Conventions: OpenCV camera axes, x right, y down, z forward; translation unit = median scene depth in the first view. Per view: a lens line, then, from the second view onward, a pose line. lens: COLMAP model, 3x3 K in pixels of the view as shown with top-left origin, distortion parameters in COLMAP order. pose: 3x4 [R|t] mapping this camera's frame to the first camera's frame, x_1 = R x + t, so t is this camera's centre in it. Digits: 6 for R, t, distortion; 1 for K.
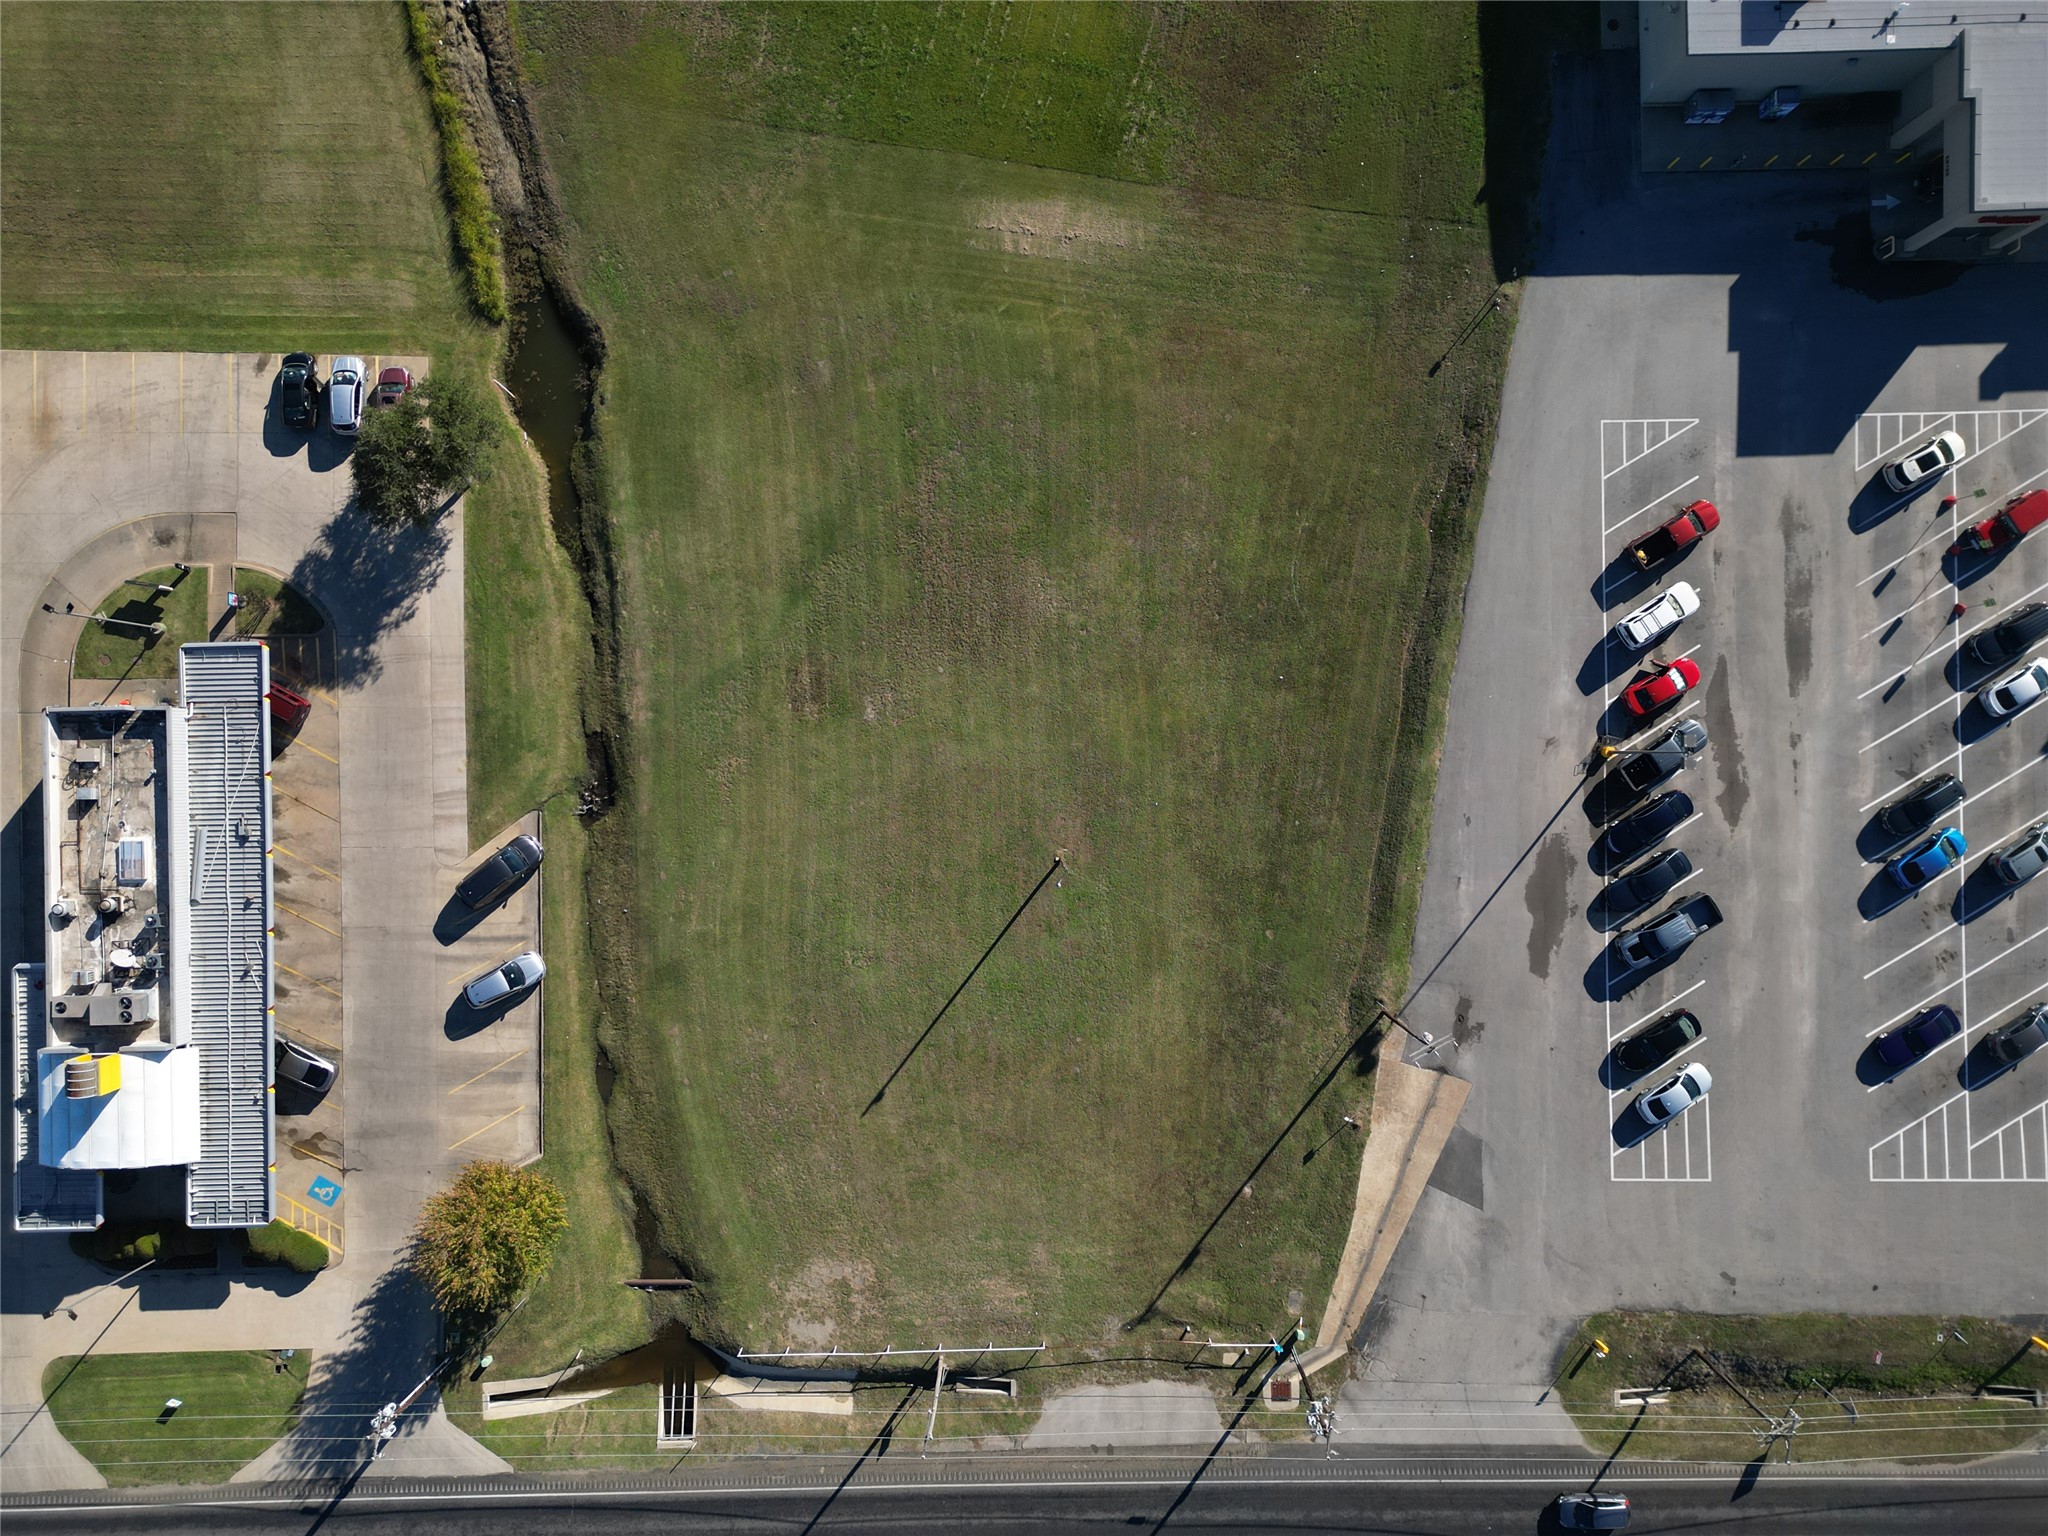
lens RADIAL K [[1425.3, 0, 1019.1], [0, 1425.3, 771.4], [0, 0, 1]] dist [0.076536, -0.069826]
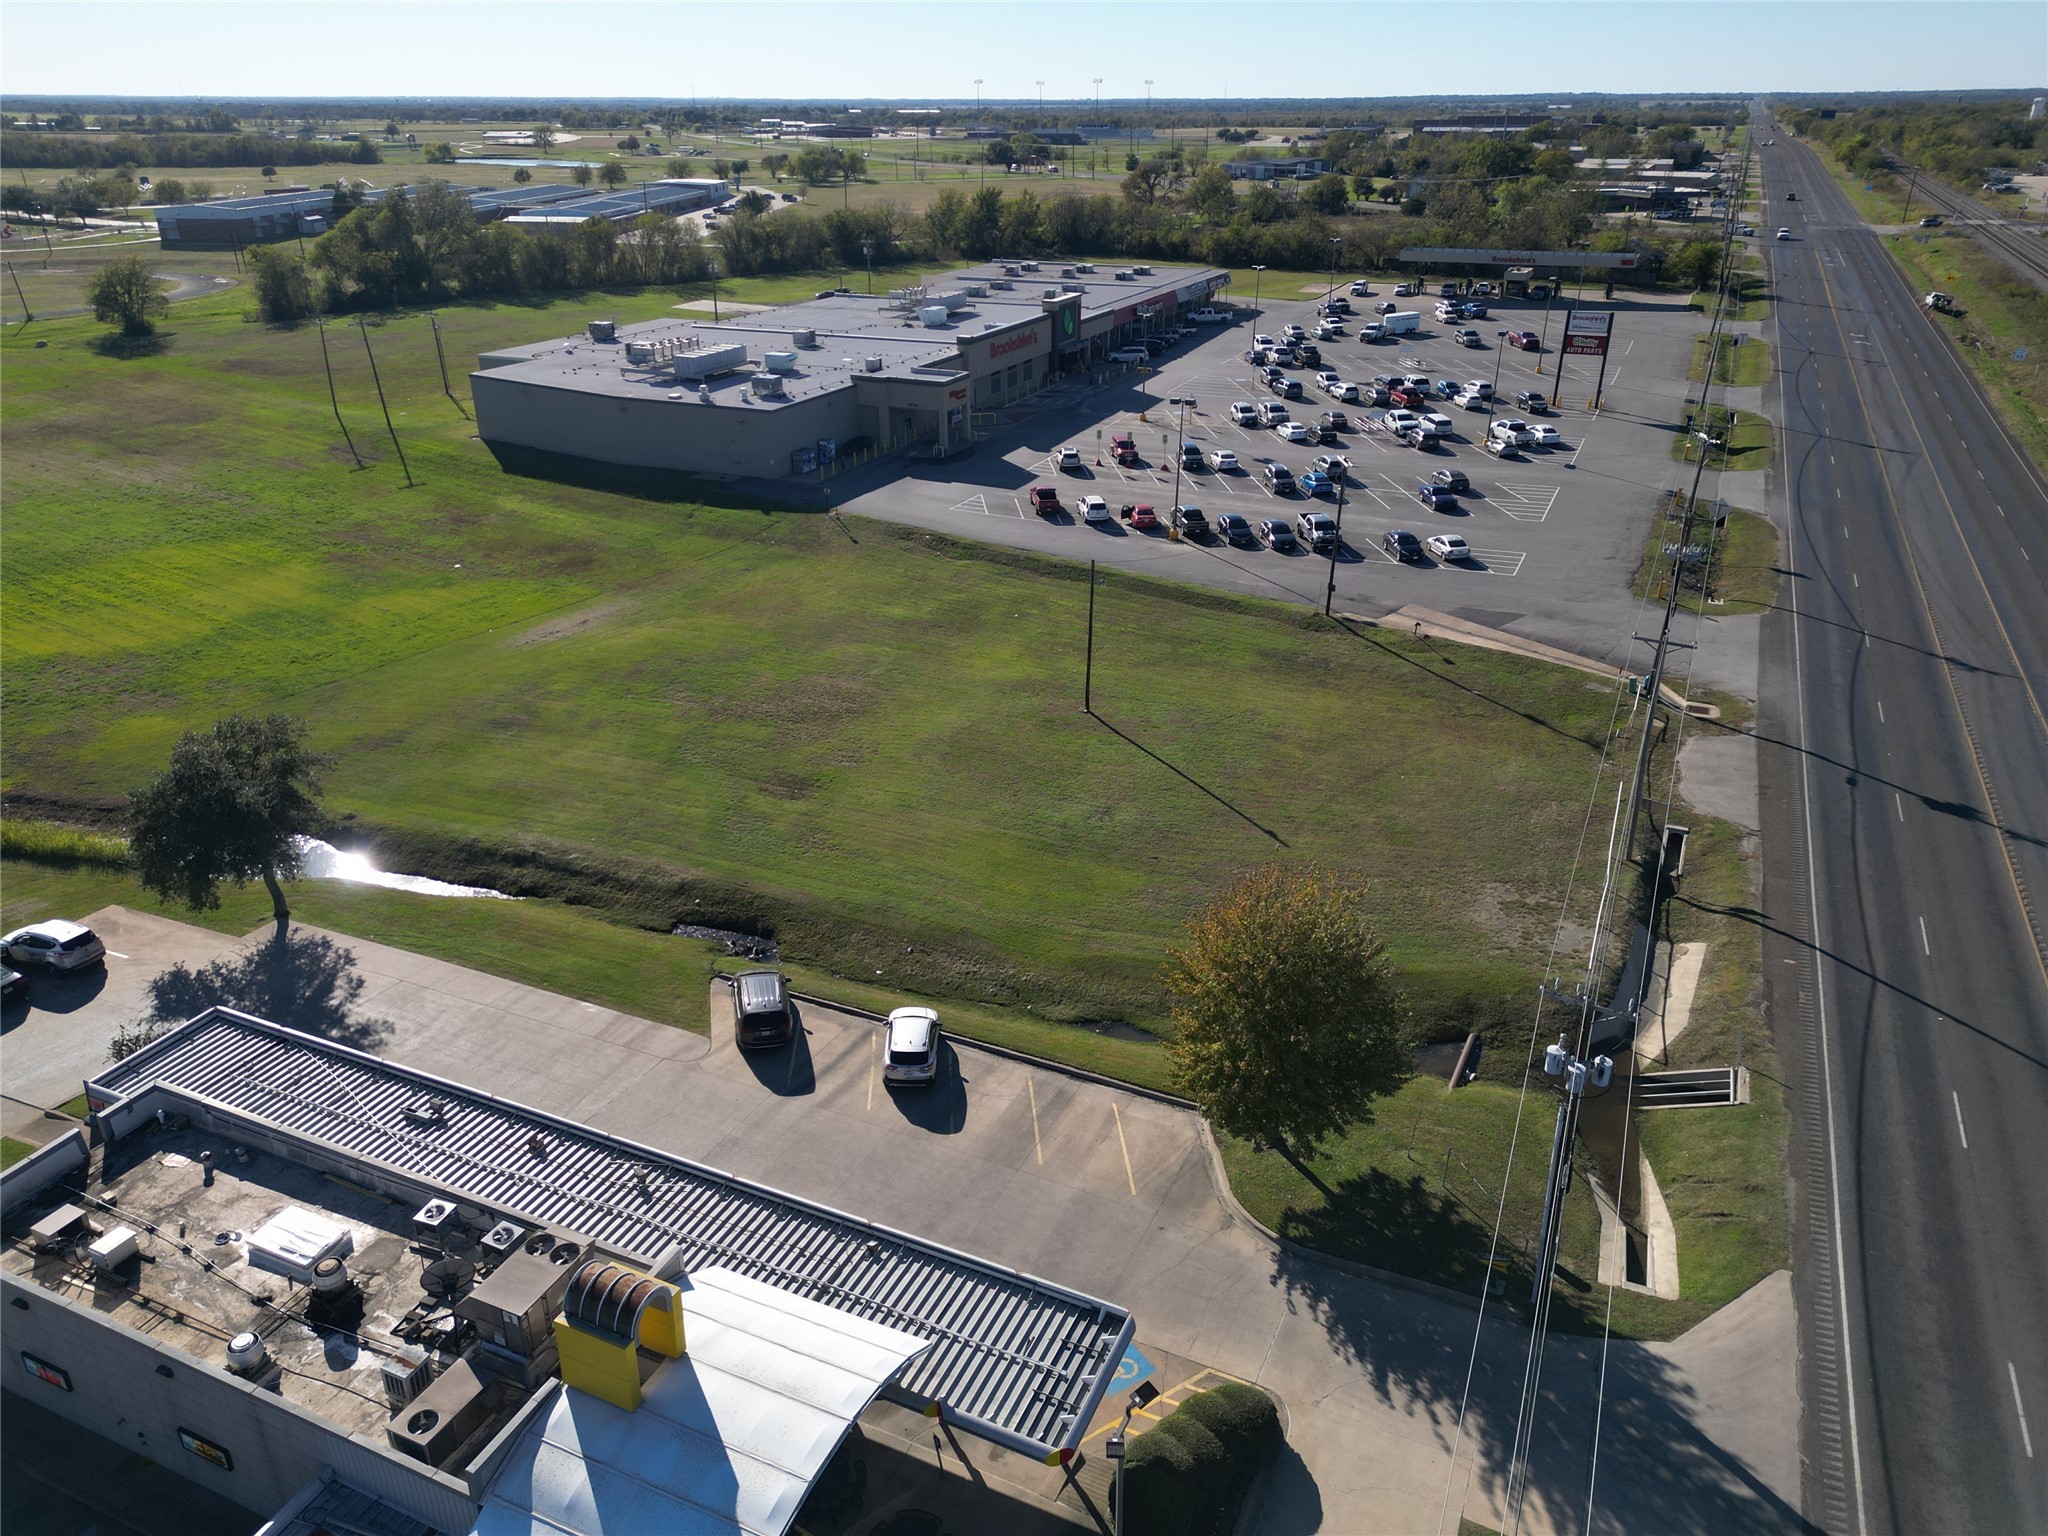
lens RADIAL K [[1425.3, 0, 1019.1], [0, 1425.3, 771.4], [0, 0, 1]] dist [0.076536, -0.069826]
pose [[0.431617, -0.388657, 0.814035, -0.792269], [0.902057, 0.185532, -0.389707, 0.404473], [0.000433, 0.902509, 0.430670, 0.629710]]
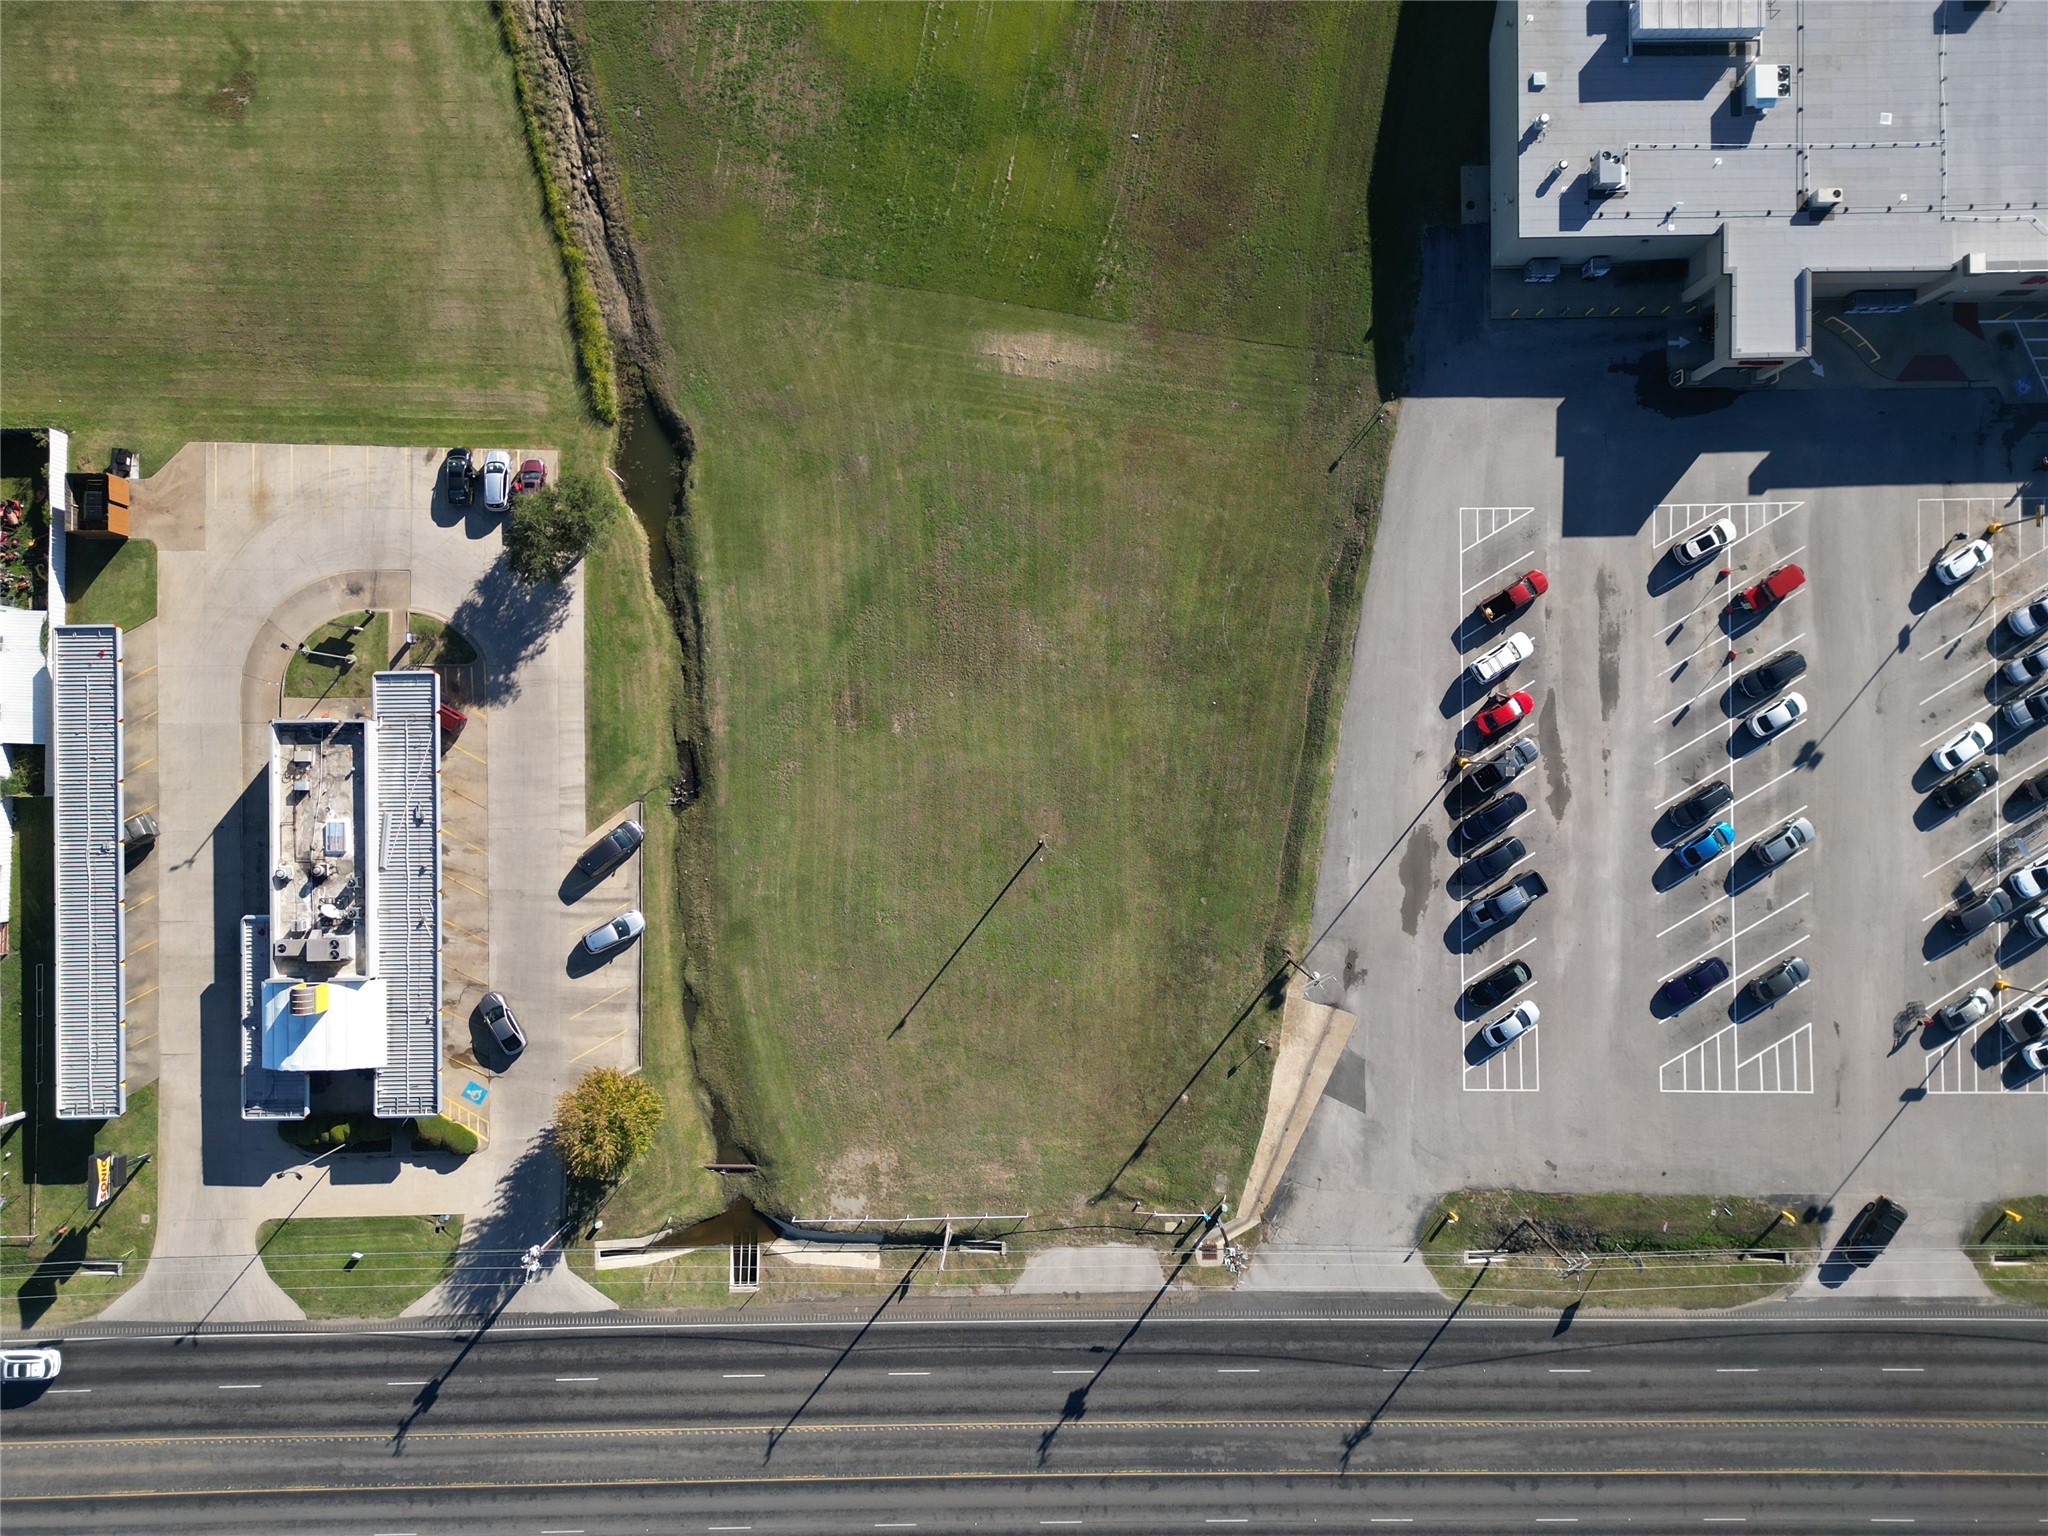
lens RADIAL K [[1425.3, 0, 1019.1], [0, 1425.3, 771.4], [0, 0, 1]] dist [0.076536, -0.069826]
pose [[0.999960, 0.007194, 0.005229, 0.000022], [-0.007189, 0.999974, -0.001006, -0.000937], [-0.005236, 0.000969, 0.999986, -0.295193]]
